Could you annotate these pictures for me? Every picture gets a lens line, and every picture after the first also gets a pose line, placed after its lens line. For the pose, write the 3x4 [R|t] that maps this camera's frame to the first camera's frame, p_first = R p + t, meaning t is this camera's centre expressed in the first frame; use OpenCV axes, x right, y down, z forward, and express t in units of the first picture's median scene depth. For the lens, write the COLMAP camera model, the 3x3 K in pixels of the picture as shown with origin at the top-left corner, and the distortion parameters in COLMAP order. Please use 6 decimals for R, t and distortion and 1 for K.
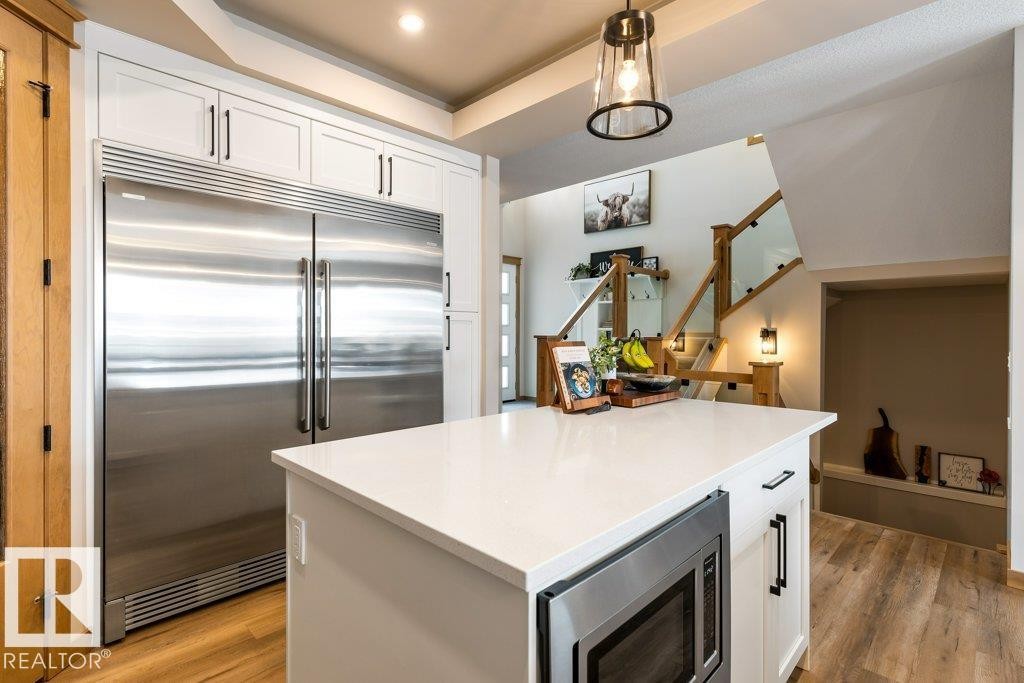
lens RADIAL K [[489.8, 0, 510.7], [0, 489.8, 333.3], [0, 0, 1]] dist [-0.000948, 0.000032]
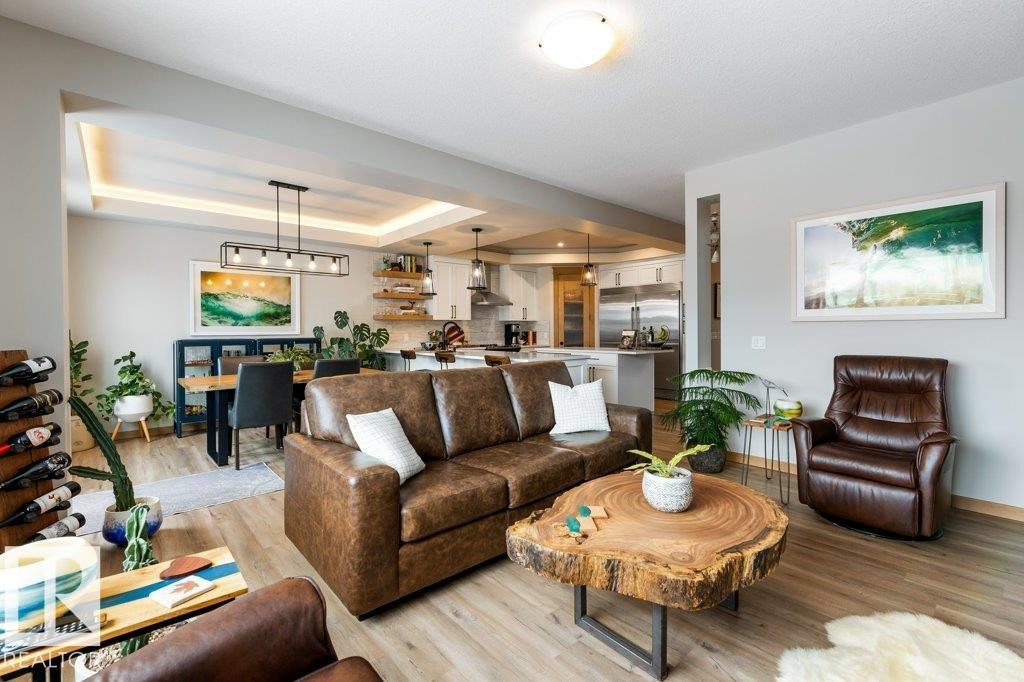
lens RADIAL K [[442.4, 0, 512.0], [0, 442.4, 341.0], [0, 0, 1]] dist [-0.000837, -0.000024]
pose [[-0.065049, 0.024772, -0.997575, 3.377384], [0.007095, 0.999678, 0.024362, 0.015567], [0.997857, -0.005494, -0.065204, 0.369316]]
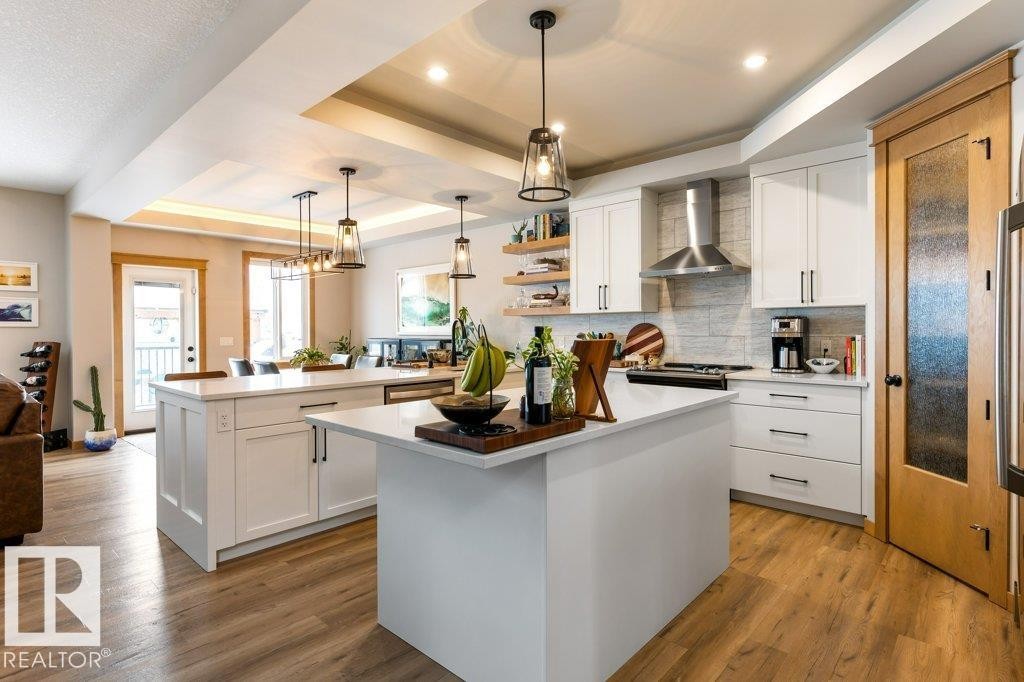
lens RADIAL K [[534.8, 0, 504.7], [0, 534.8, 333.6], [0, 0, 1]] dist [0.002249, 0.000414]
pose [[-0.999542, 0.007179, -0.029401, 0.294009], [0.006870, 0.999921, 0.010567, -0.008150], [0.029474, 0.010360, -0.999512, 1.961260]]
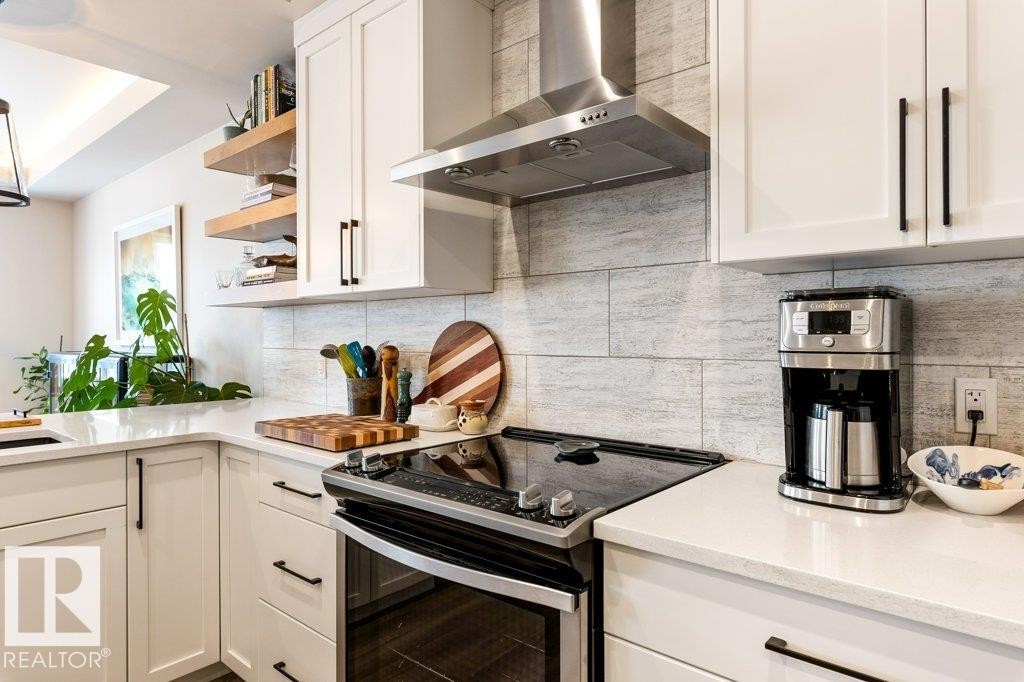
lens RADIAL K [[612.6, 0, 512.0], [0, 612.6, 341.0], [0, 0, 1]] dist [-0.000806, 0.000583]
pose [[-0.998056, 0.005574, -0.062067, -0.402954], [0.004845, 0.999918, 0.011889, -0.003354], [0.062129, 0.011565, -0.998001, 0.683649]]
